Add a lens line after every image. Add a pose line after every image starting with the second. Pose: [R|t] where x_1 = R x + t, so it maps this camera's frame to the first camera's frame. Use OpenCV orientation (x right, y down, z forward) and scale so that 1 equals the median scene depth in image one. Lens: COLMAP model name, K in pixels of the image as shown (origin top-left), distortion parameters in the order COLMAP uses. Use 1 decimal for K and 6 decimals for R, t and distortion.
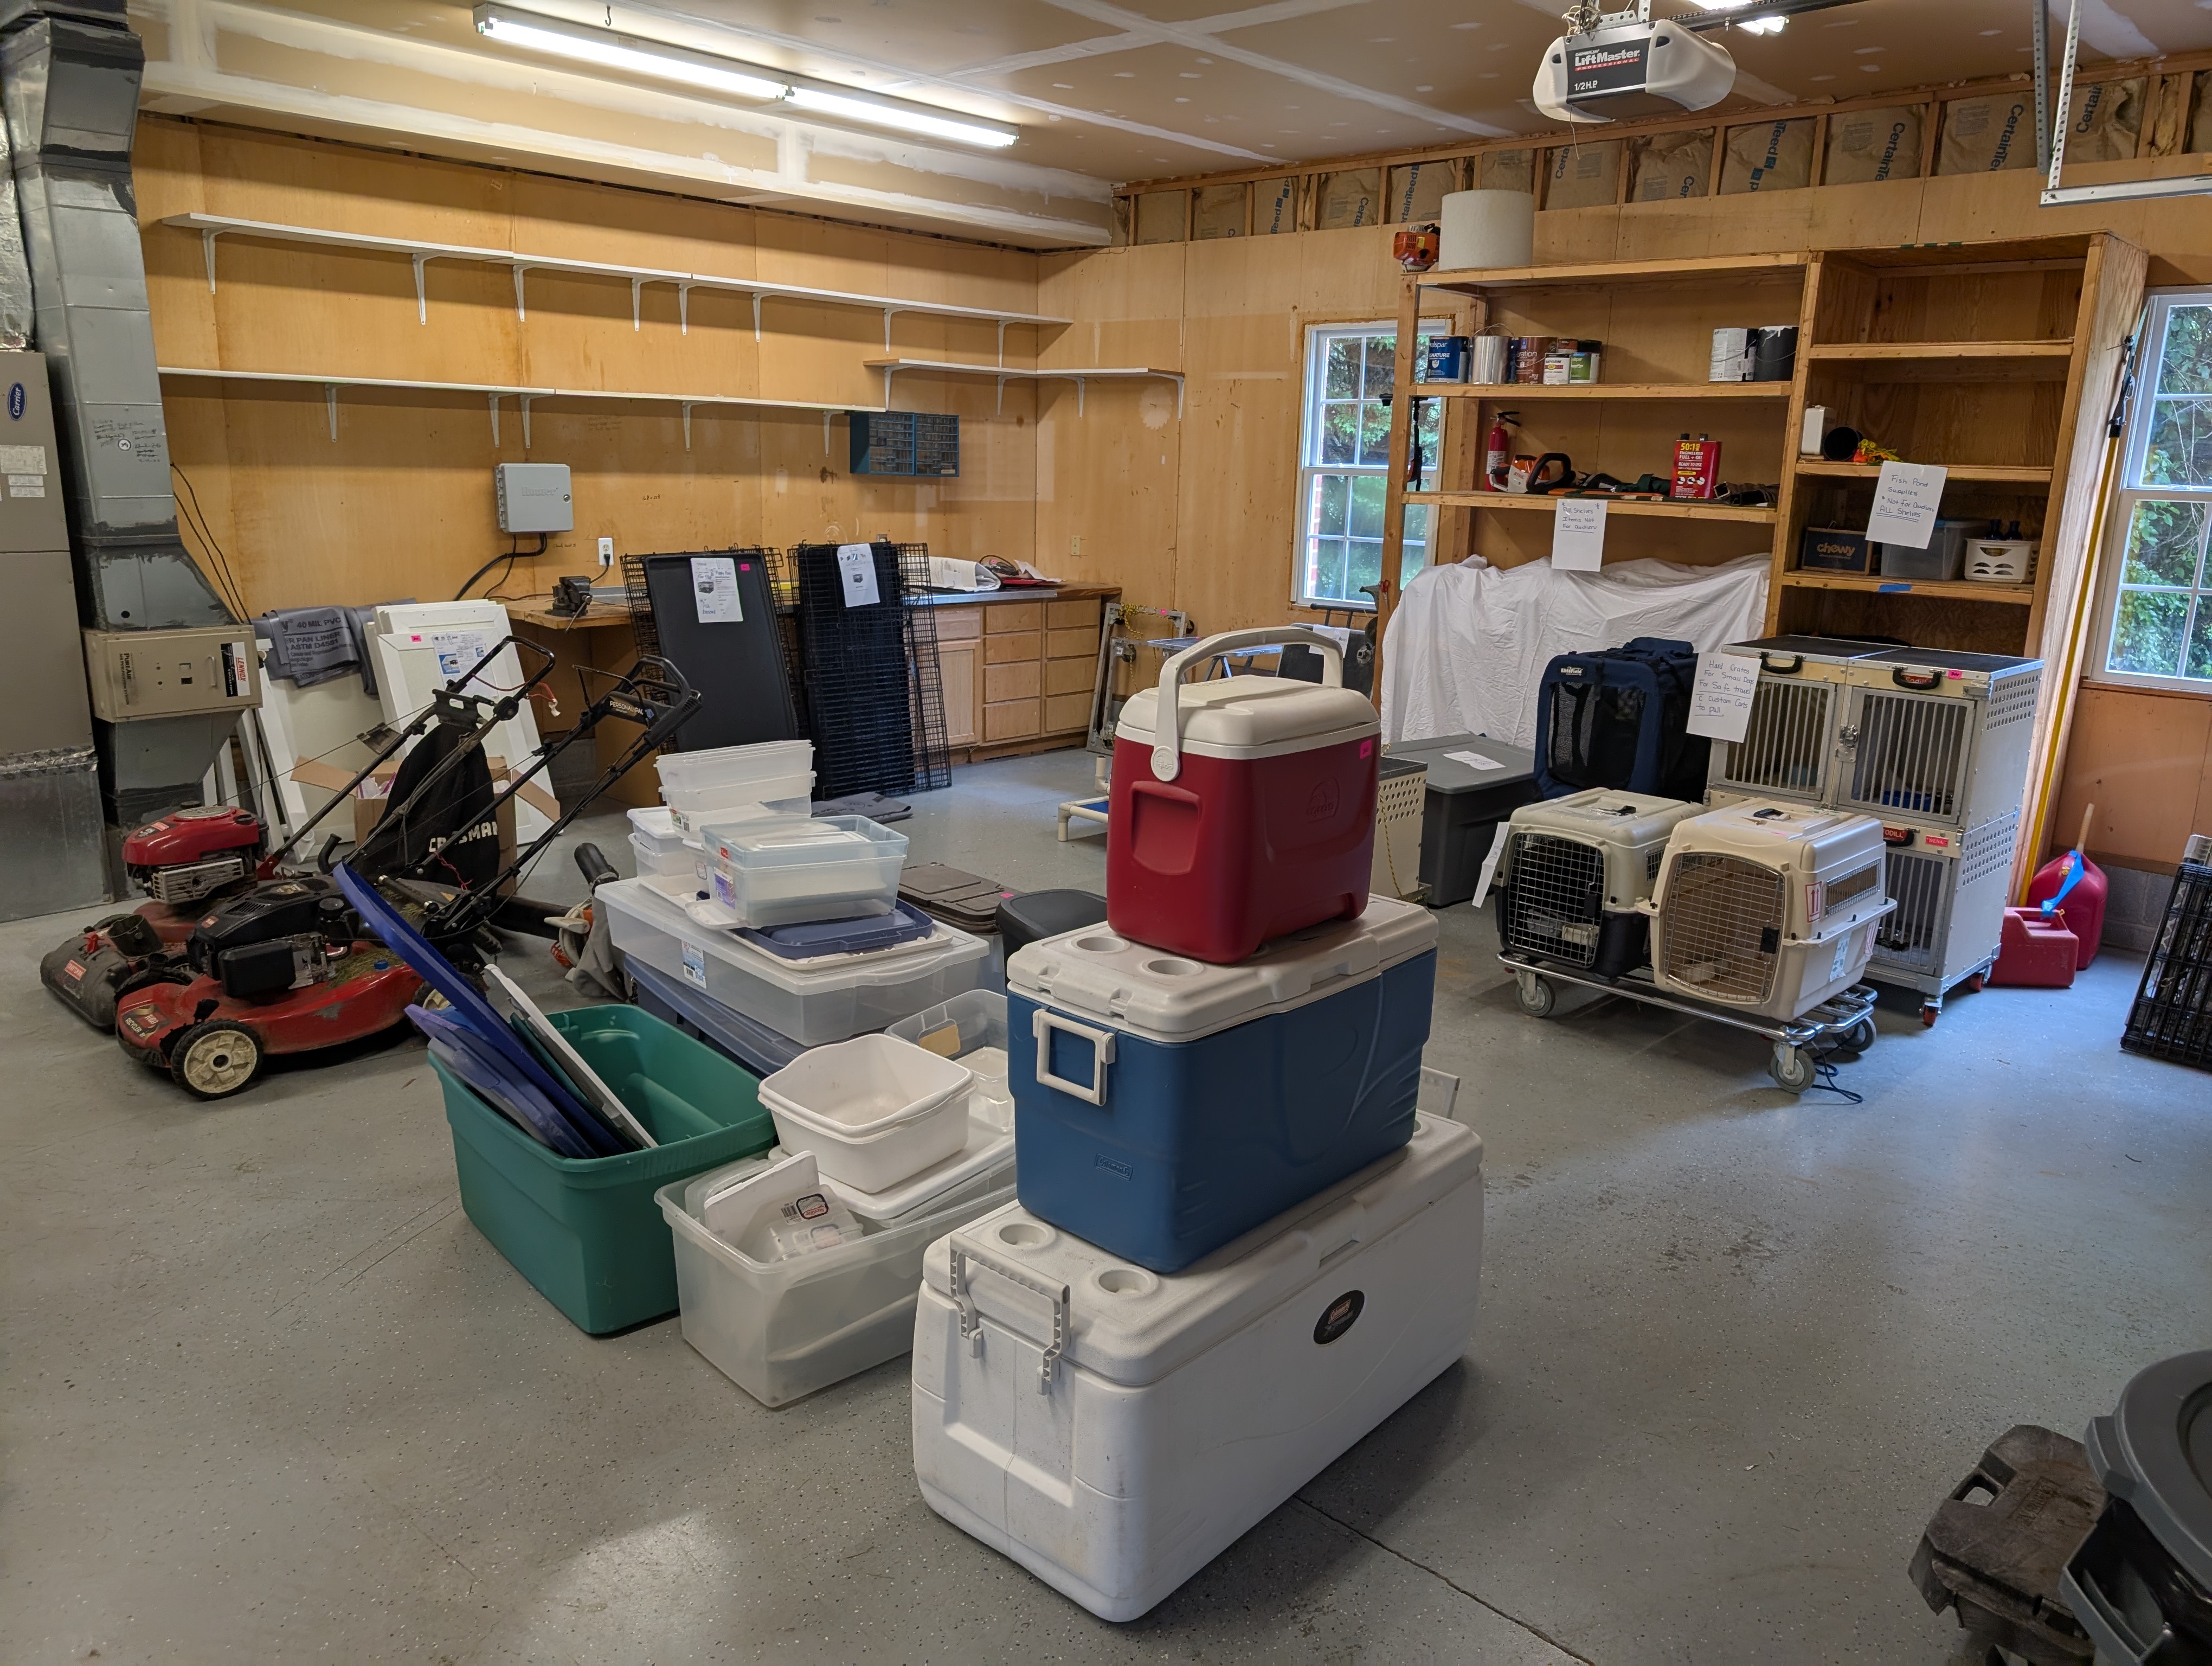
lens RADIAL K [[1590.9, 0, 1156.3], [0, 1590.9, 835.1], [0, 0, 1]] dist [0.031808, -0.024704]
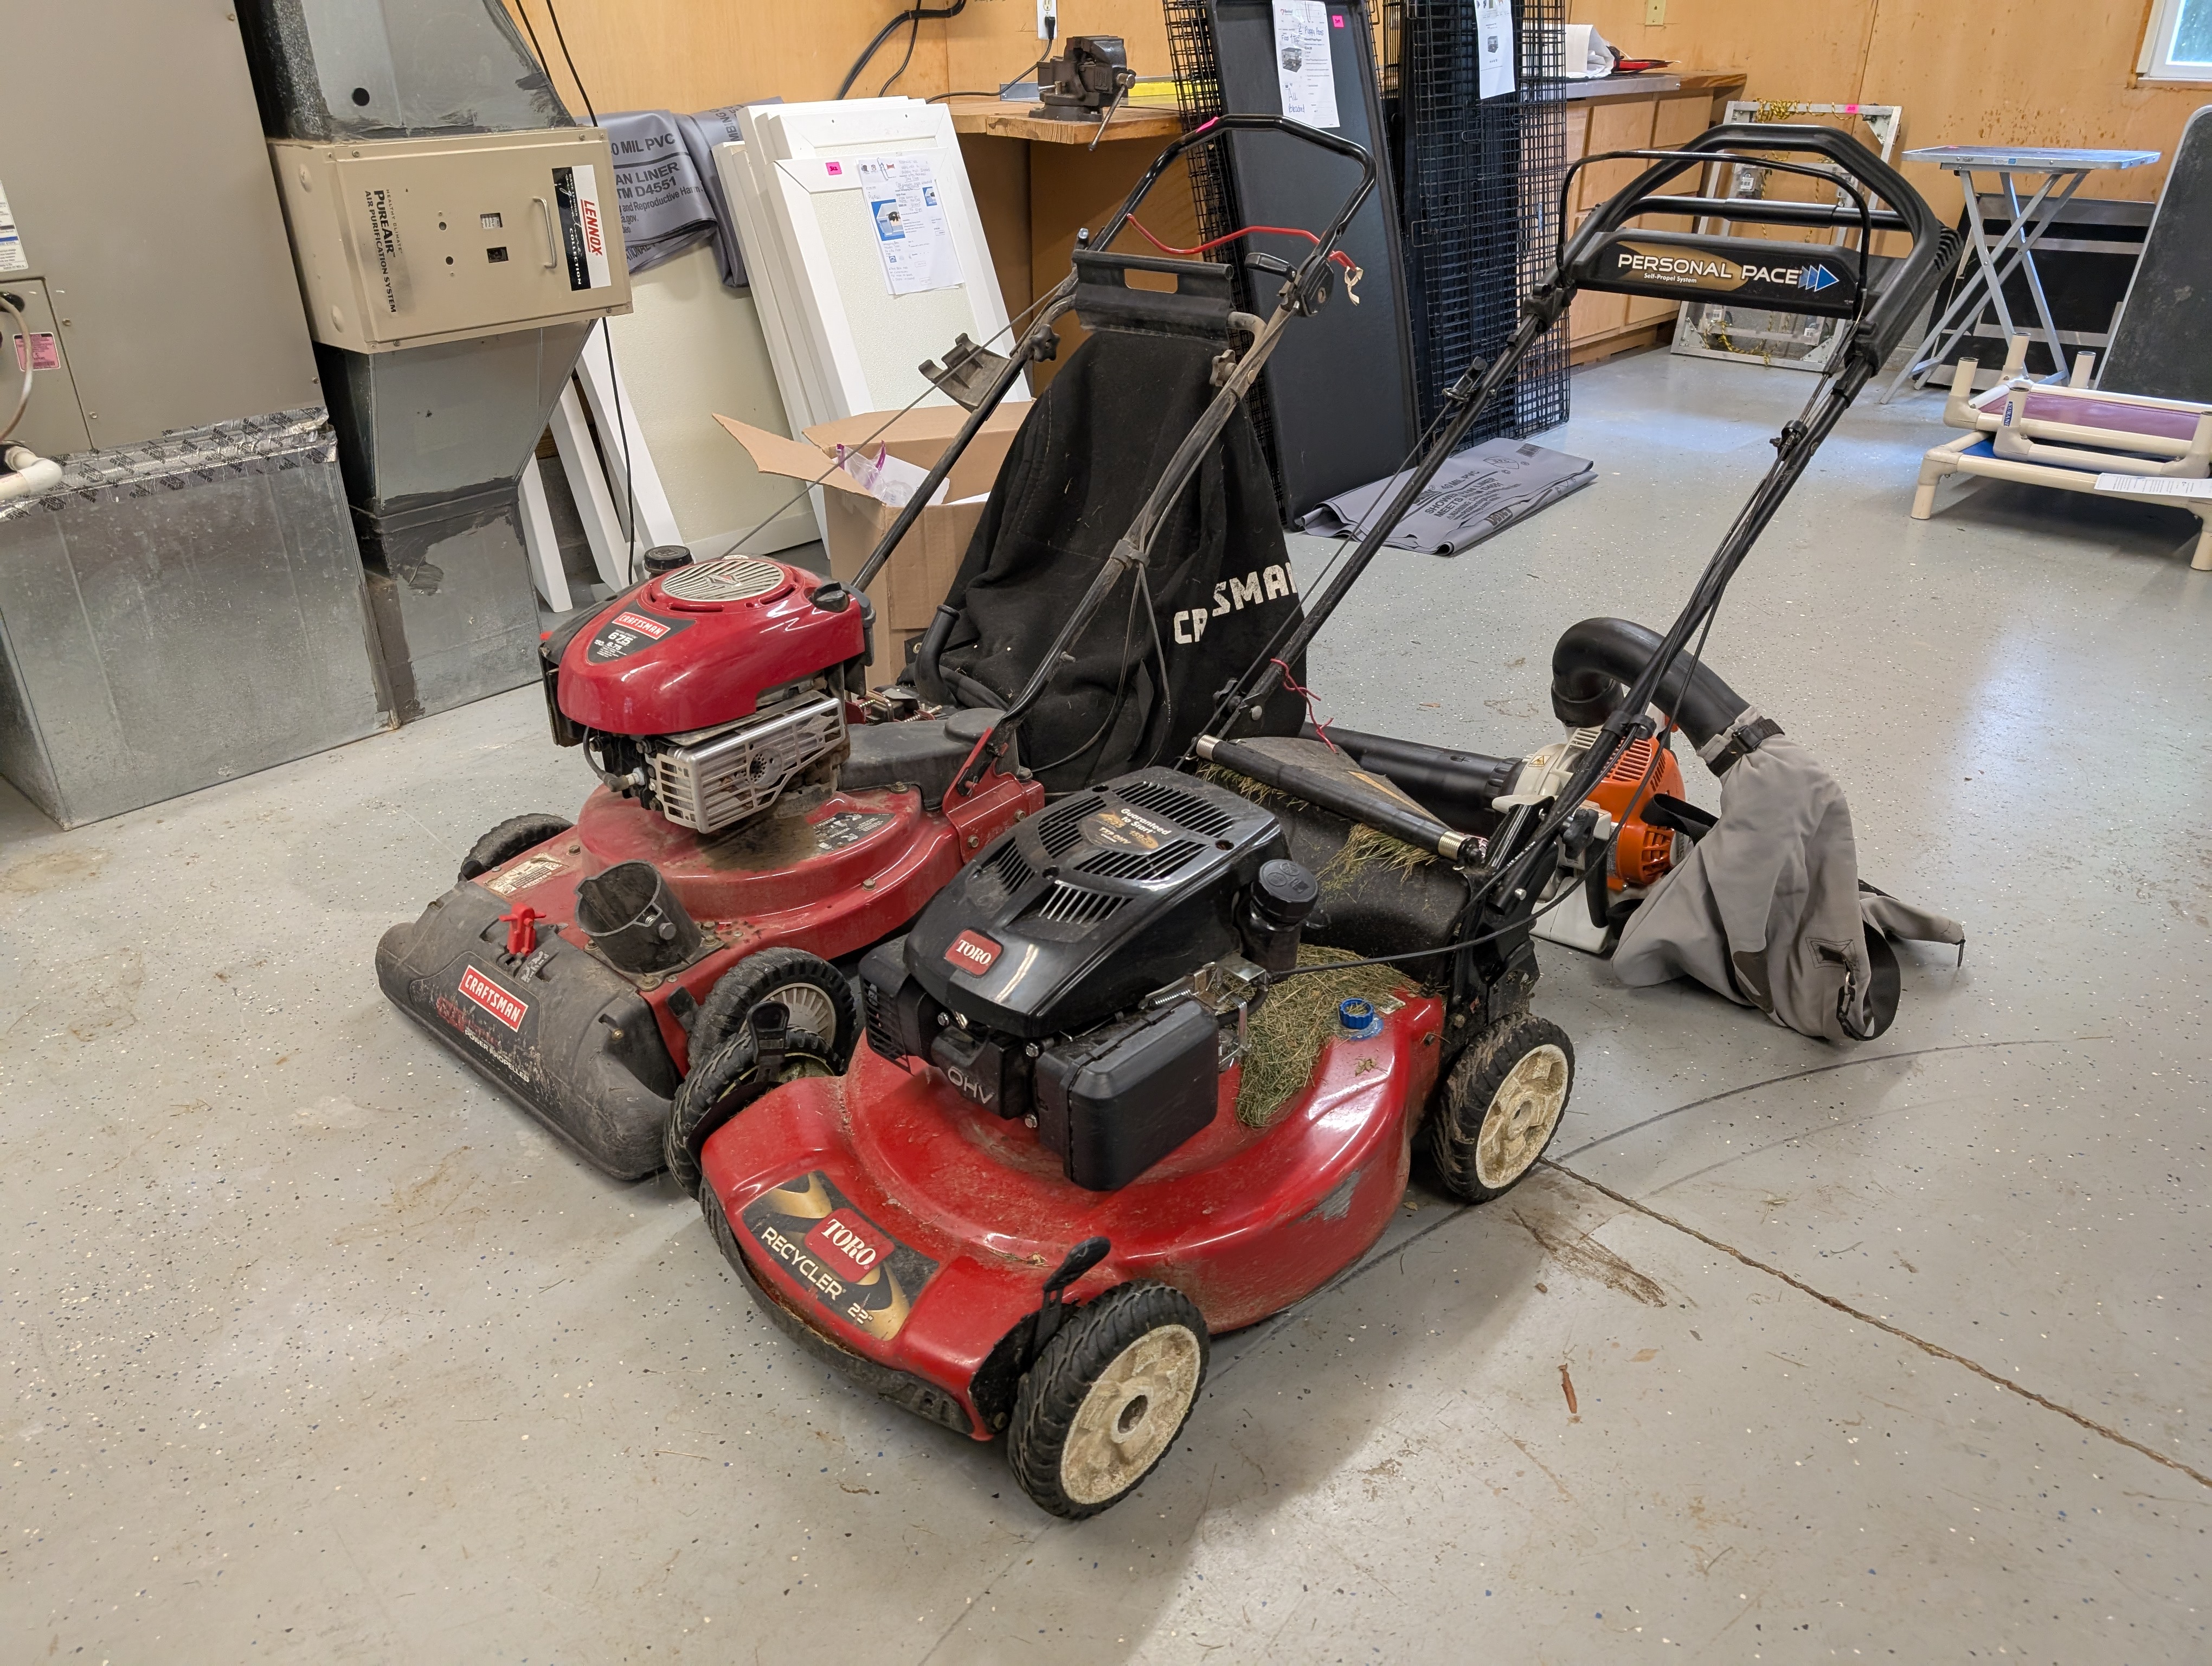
lens RADIAL K [[1590.9, 0, 1114.5], [0, 1590.9, 836.0], [0, 0, 1]] dist [0.031808, -0.024704]
pose [[0.999244, -0.024113, -0.030487, -0.327084], [0.030604, 0.971609, 0.234605, -0.028573], [0.023964, -0.235361, 0.971613, 0.405130]]
